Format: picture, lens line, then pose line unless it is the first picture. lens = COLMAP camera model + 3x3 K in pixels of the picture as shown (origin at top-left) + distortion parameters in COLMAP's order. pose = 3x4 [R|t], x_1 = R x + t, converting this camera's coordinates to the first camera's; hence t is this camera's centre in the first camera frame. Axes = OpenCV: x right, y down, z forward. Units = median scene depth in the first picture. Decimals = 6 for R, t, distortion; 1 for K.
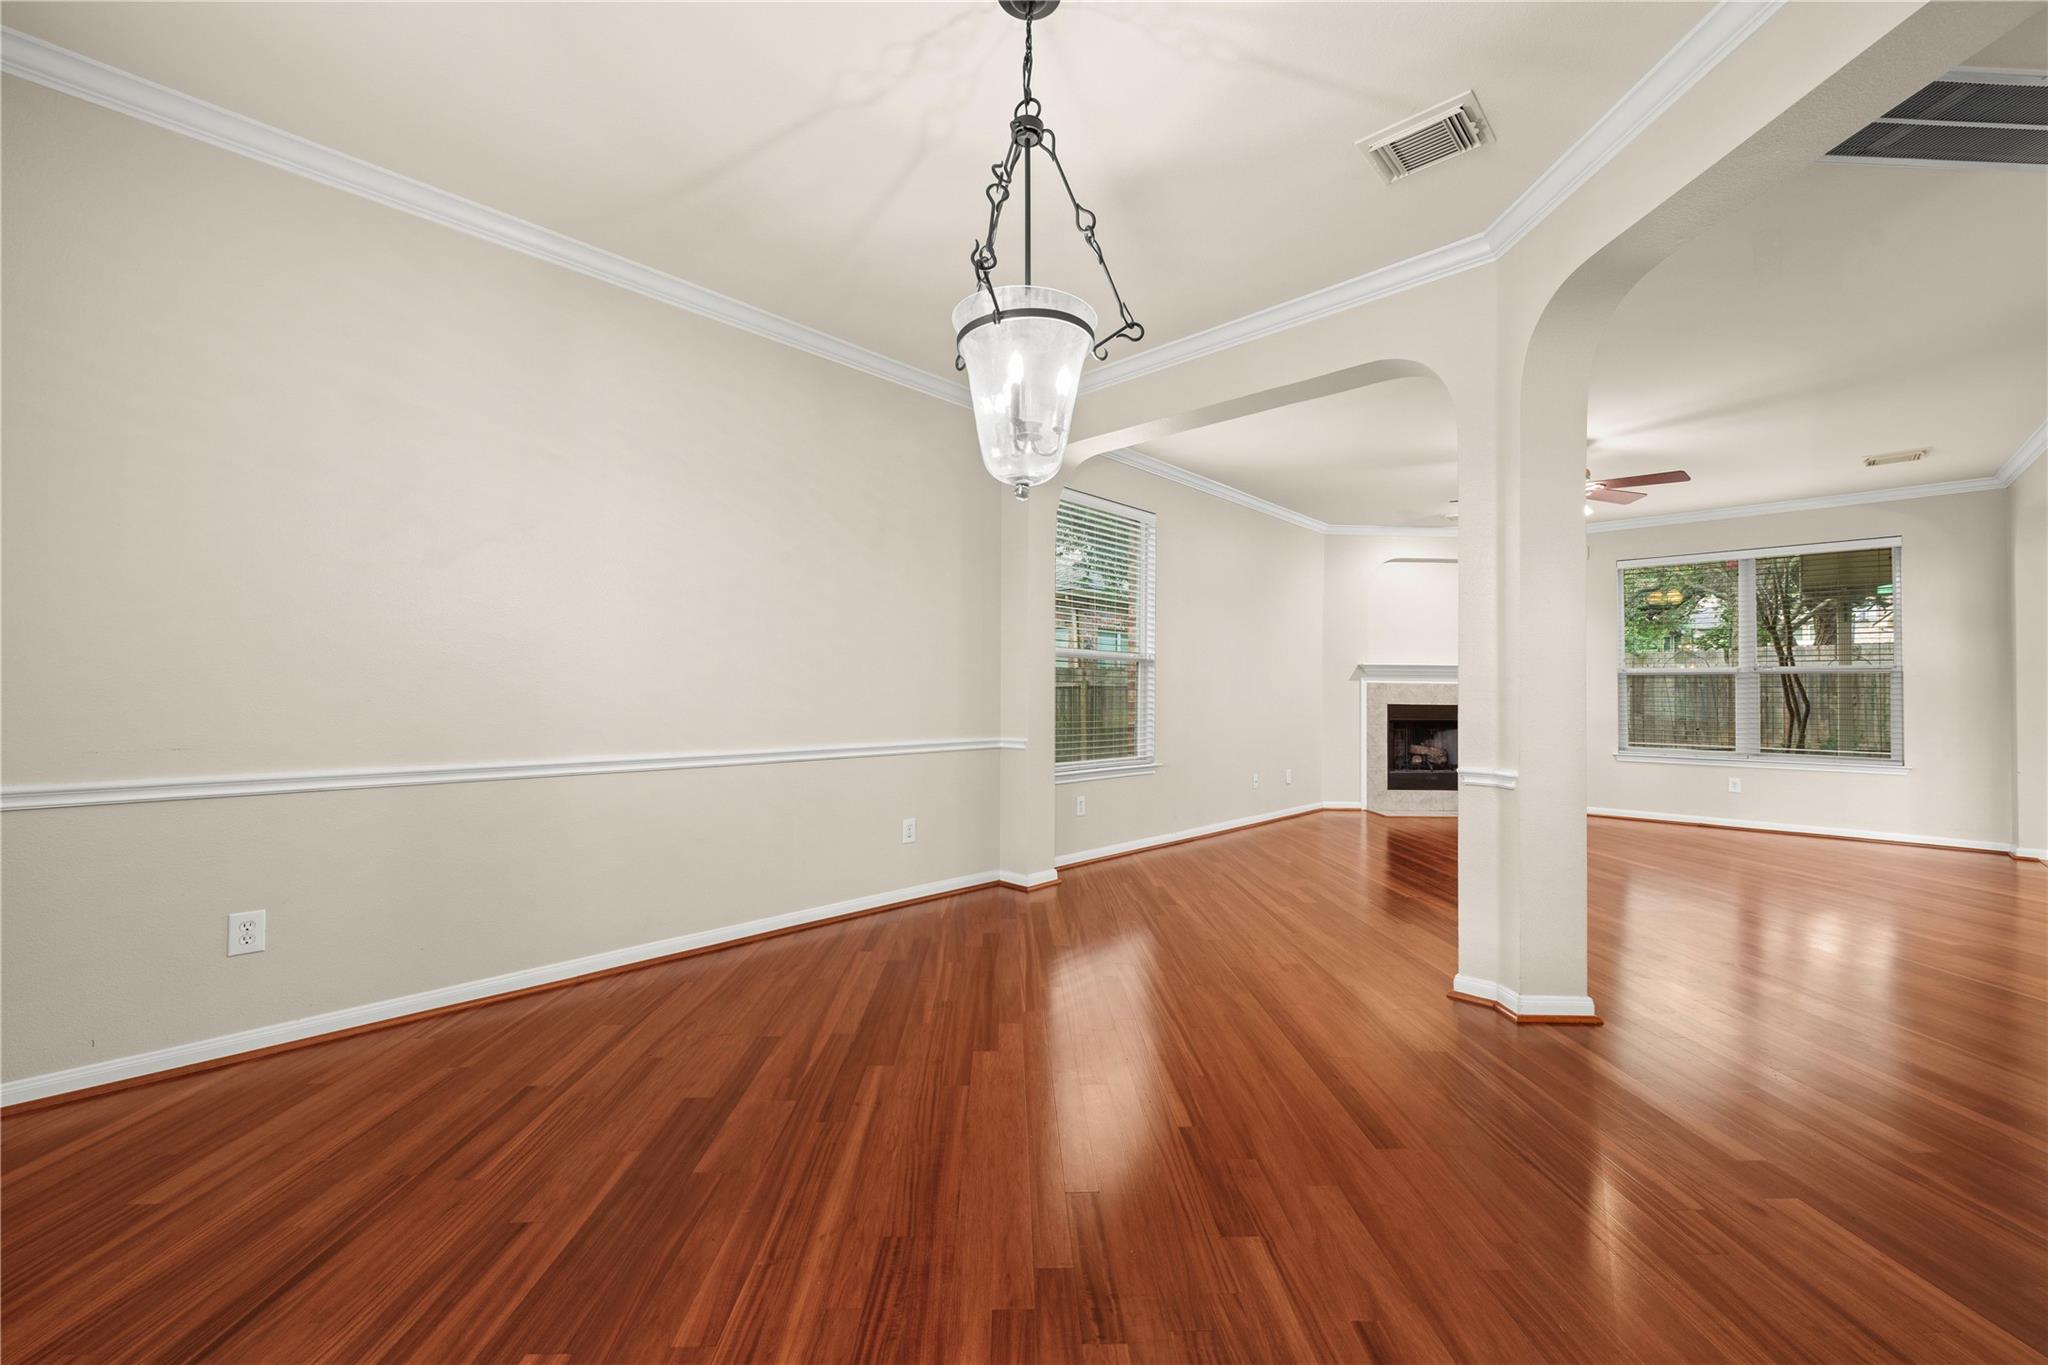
lens RADIAL K [[810.2, 0, 1033.5], [0, 810.2, 691.5], [0, 0, 1]] dist [0.003851, -0.000629]
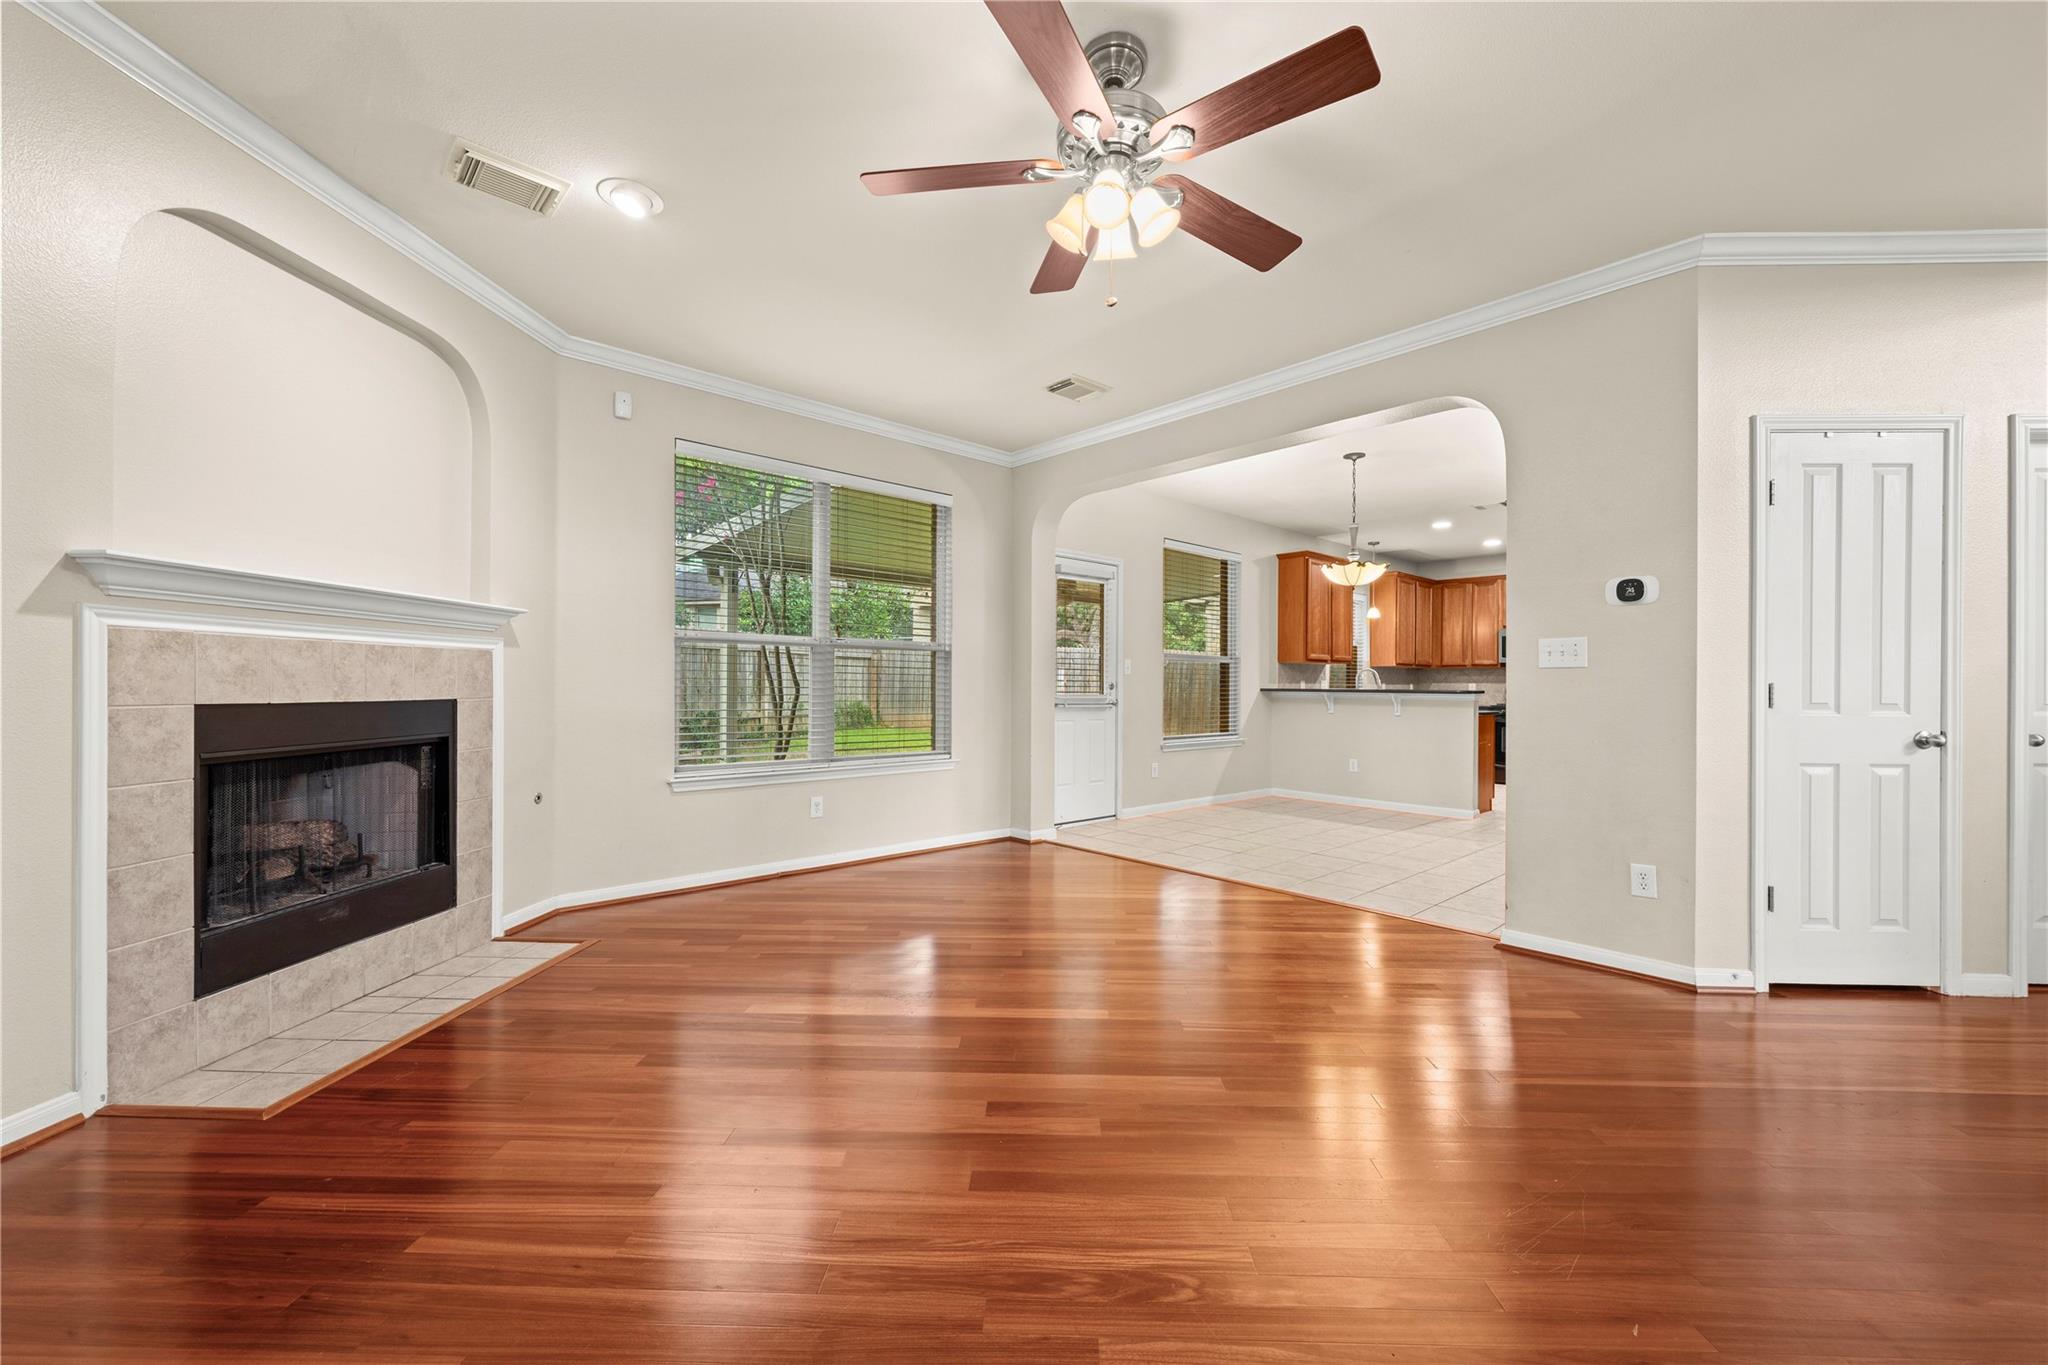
lens RADIAL K [[810.2, 0, 1029.7], [0, 810.2, 681.8], [0, 0, 1]] dist [0.003851, -0.000629]
pose [[0.064023, -0.002986, 0.997944, 0.166019], [-0.009438, 0.999949, 0.003598, 0.003703], [-0.997904, -0.009649, 0.063991, 0.684868]]
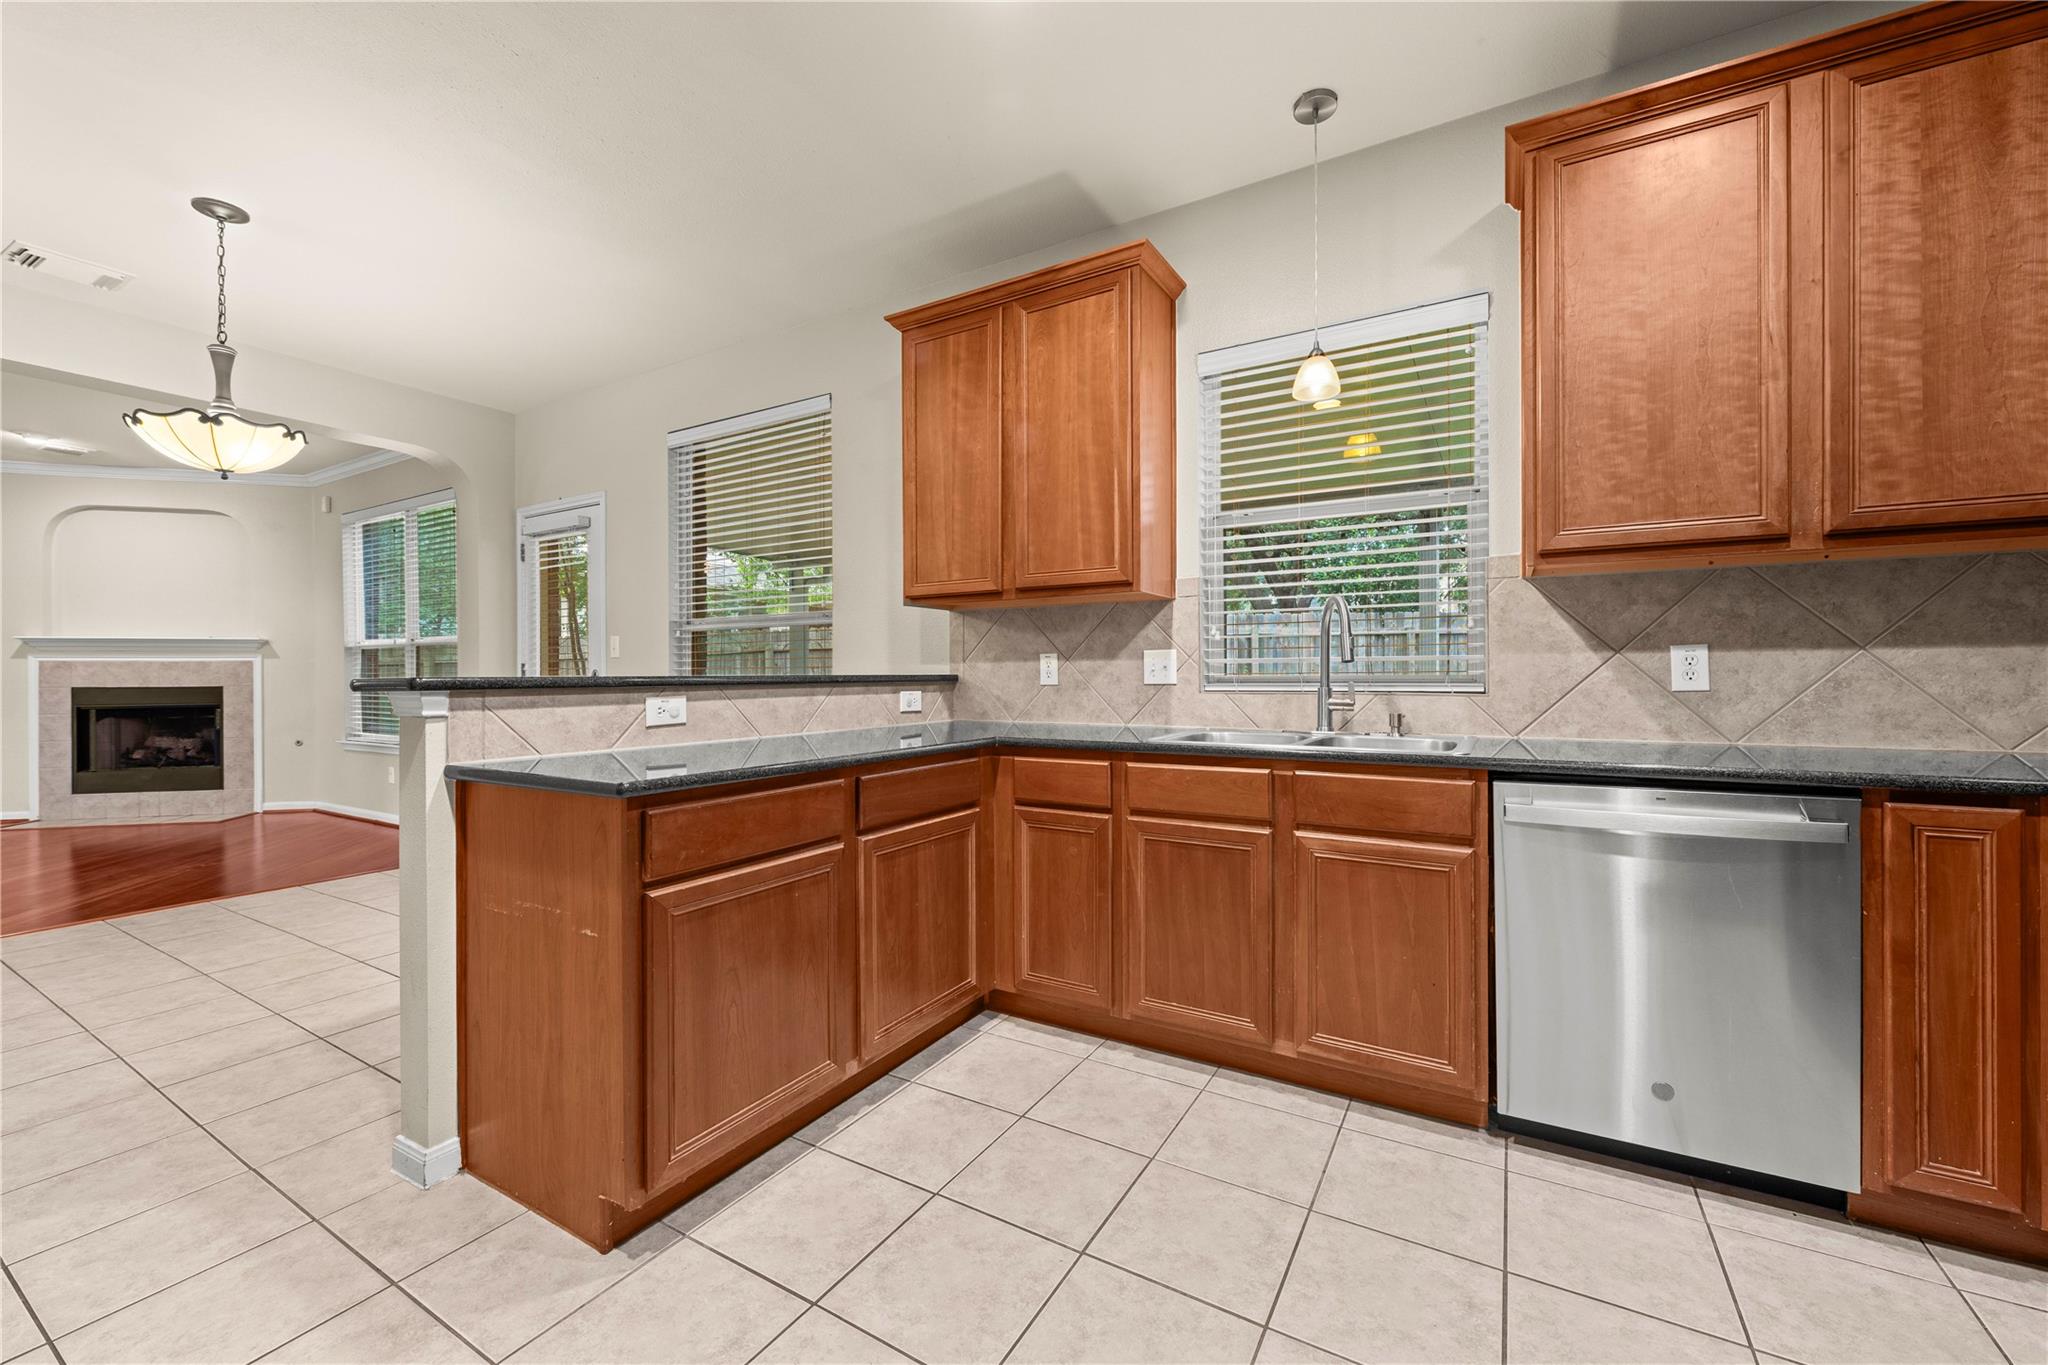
lens RADIAL K [[810.2, 0, 1041.4], [0, 810.2, 677.4], [0, 0, 1]] dist [0.003851, -0.000629]
pose [[0.970550, -0.013461, 0.240525, 1.175771], [0.011968, 0.999899, 0.007667, 0.011068], [-0.240604, -0.004562, 0.970613, -0.010532]]
